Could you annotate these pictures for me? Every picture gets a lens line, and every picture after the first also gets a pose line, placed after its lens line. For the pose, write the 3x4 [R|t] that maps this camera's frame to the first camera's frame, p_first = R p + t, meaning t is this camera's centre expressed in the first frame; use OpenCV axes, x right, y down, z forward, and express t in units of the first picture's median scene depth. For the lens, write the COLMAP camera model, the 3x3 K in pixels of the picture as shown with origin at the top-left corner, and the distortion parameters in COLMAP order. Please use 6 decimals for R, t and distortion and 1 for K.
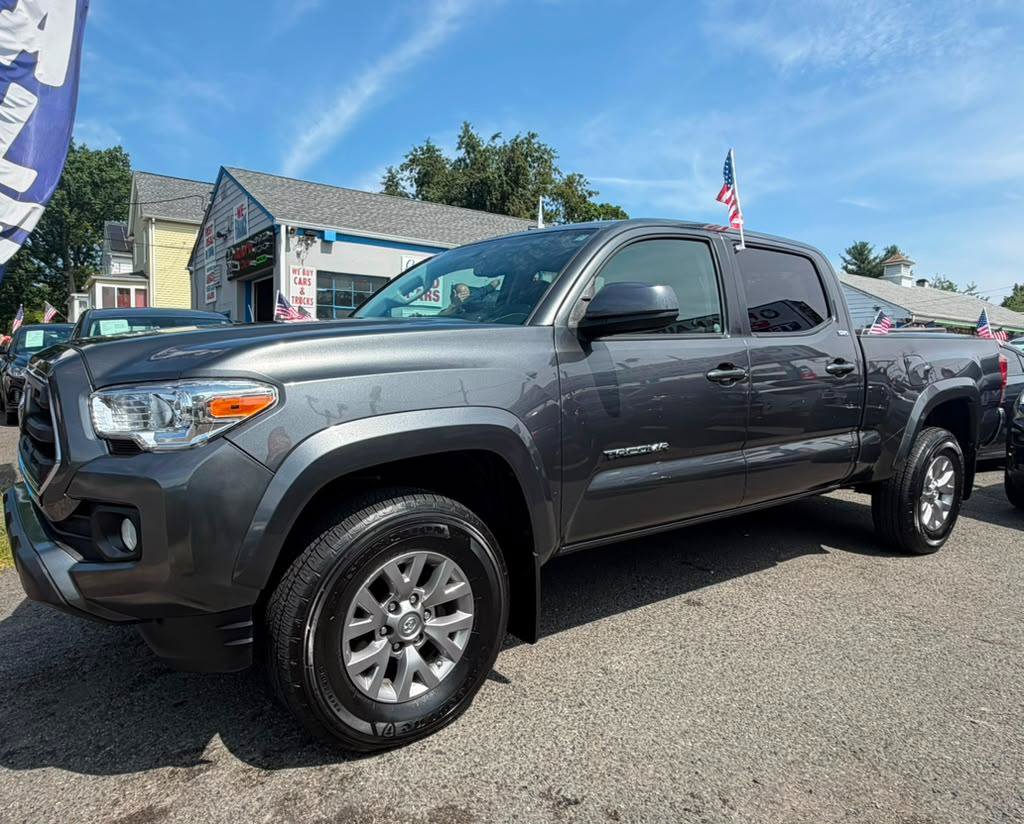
lens RADIAL K [[692.7, 0, 462.7], [0, 692.7, 424.1], [0, 0, 1]] dist [0.004580, 0.001861]
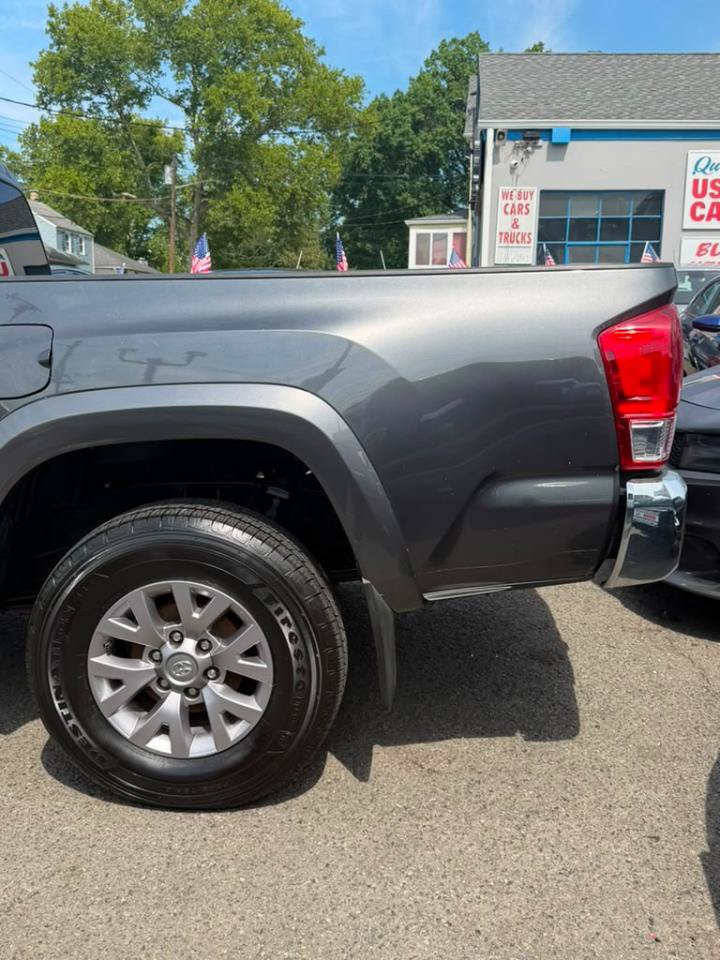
lens RADIAL K [[945.3, 0, 338.3], [0, 945.3, 476.6], [0, 0, 1]] dist [0.060256, 0.000000]
pose [[0.768419, 0.099796, -0.632117, 0.259306], [-0.056783, 0.994502, 0.087980, -0.014111], [0.637422, -0.031712, 0.769862, 0.148547]]
